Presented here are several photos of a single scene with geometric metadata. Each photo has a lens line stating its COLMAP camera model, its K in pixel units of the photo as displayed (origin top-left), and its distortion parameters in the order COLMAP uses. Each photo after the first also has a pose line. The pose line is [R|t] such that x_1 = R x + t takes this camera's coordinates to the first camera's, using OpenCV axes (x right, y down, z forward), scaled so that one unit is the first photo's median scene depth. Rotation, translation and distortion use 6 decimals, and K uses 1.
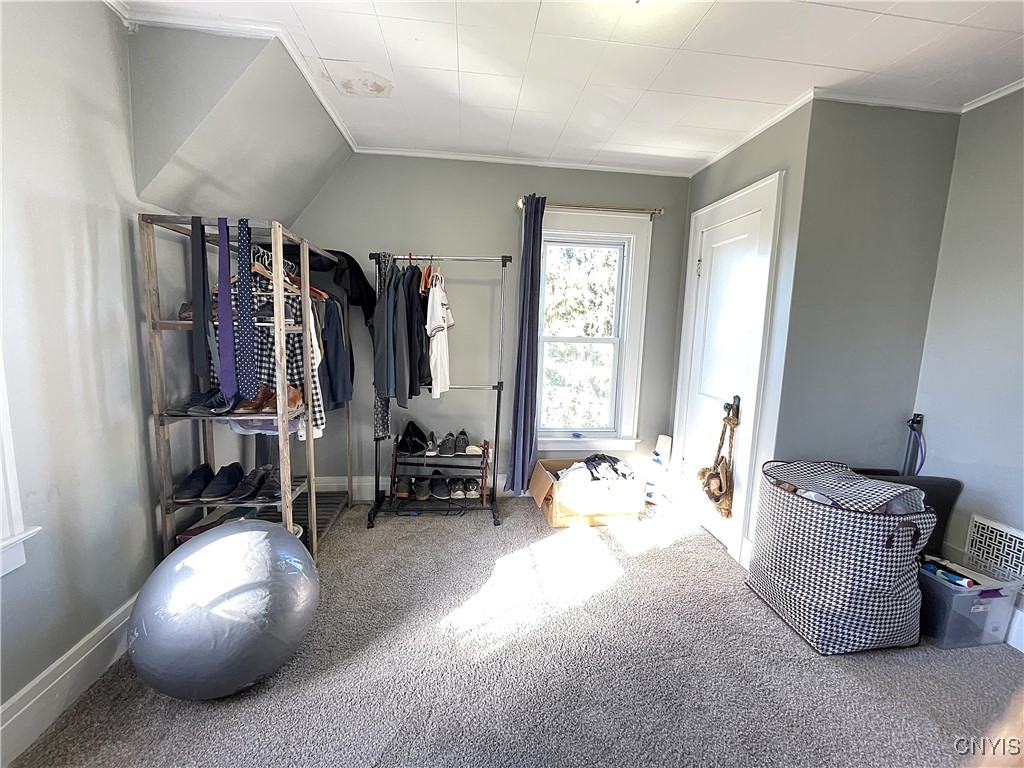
lens RADIAL K [[412.3, 0, 511.9], [0, 412.3, 375.3], [0, 0, 1]] dist [0.000346, -0.001539]
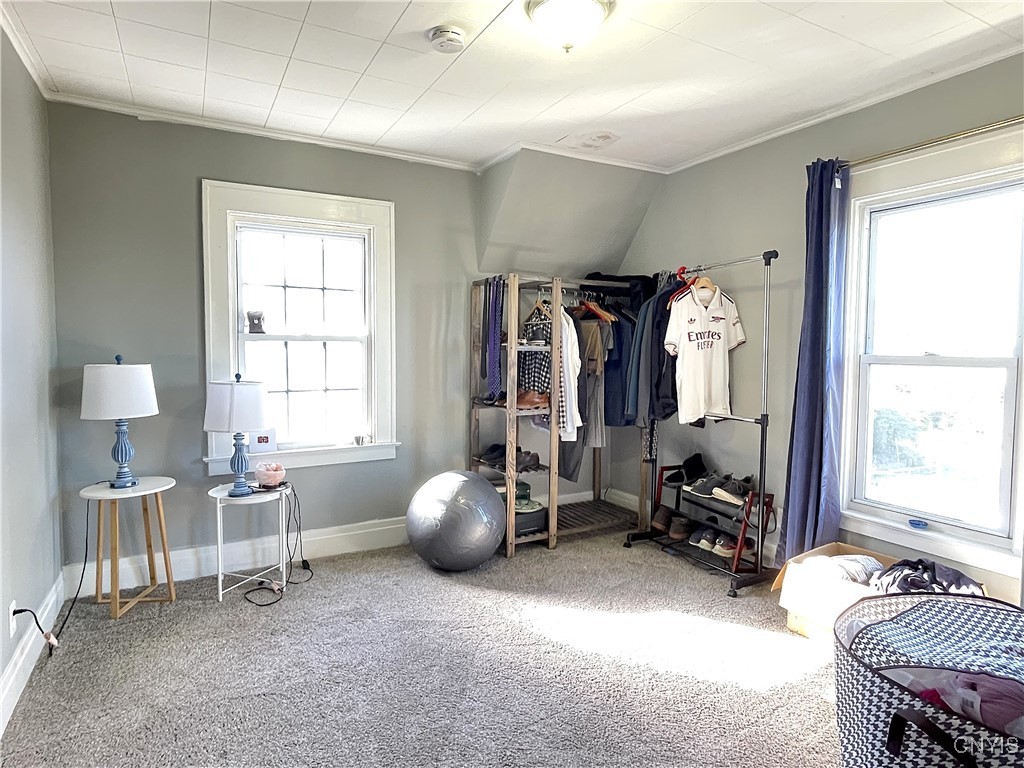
lens RADIAL K [[582.4, 0, 507.9], [0, 582.4, 384.0], [0, 0, 1]] dist [-0.032508, -0.001360]
pose [[0.373226, 0.030882, -0.927226, 0.808703], [-0.105403, 0.994386, -0.009308, 0.020109], [0.921734, 0.101207, 0.374385, 0.164665]]
